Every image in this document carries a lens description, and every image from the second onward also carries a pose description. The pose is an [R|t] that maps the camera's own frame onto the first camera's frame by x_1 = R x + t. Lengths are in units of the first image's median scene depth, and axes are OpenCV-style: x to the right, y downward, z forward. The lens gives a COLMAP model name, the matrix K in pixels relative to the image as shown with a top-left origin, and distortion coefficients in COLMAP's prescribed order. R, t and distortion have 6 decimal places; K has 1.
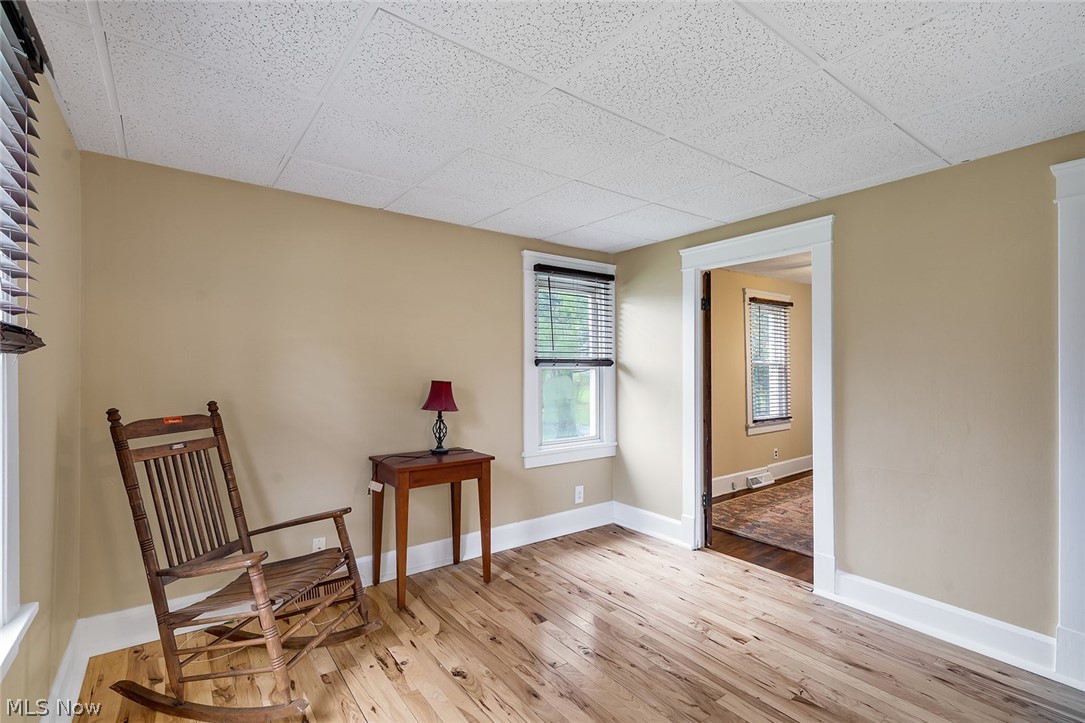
lens RADIAL K [[502.0, 0, 537.2], [0, 502.0, 364.4], [0, 0, 1]] dist [-0.009548, 0.002128]
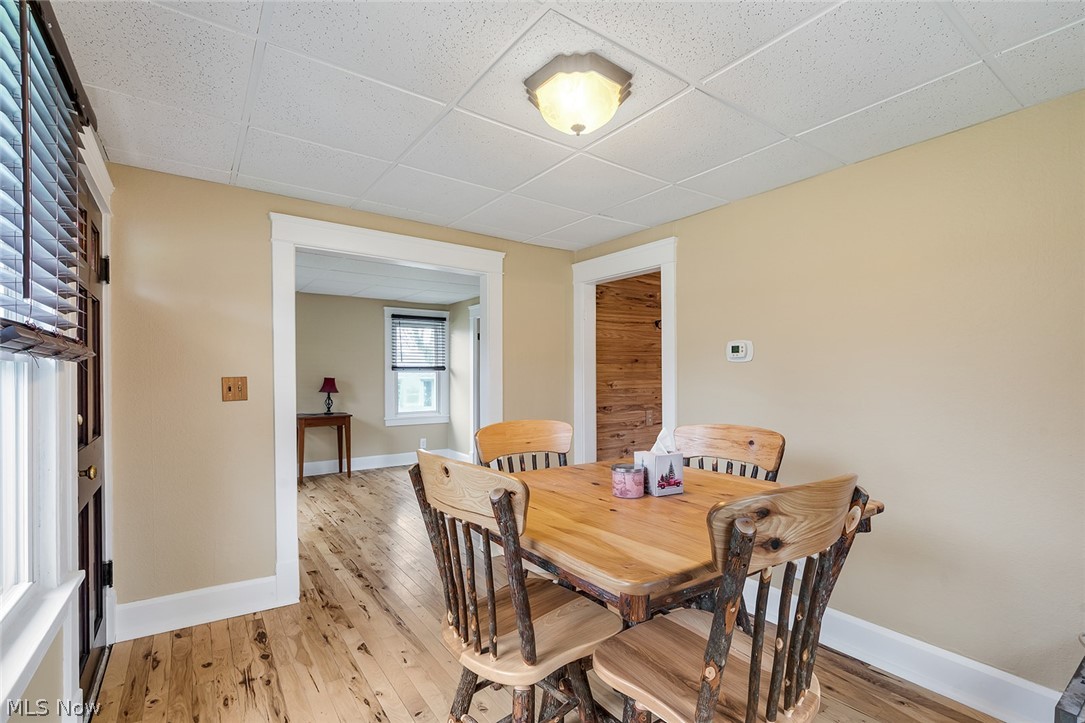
lens RADIAL K [[502.0, 0, 541.1], [0, 502.0, 371.7], [0, 0, 1]] dist [-0.009548, 0.002128]
pose [[0.999670, 0.002402, -0.025564, 0.565043], [-0.002251, 0.999980, 0.005939, -0.003804], [0.025578, -0.005879, 0.999656, -0.777487]]
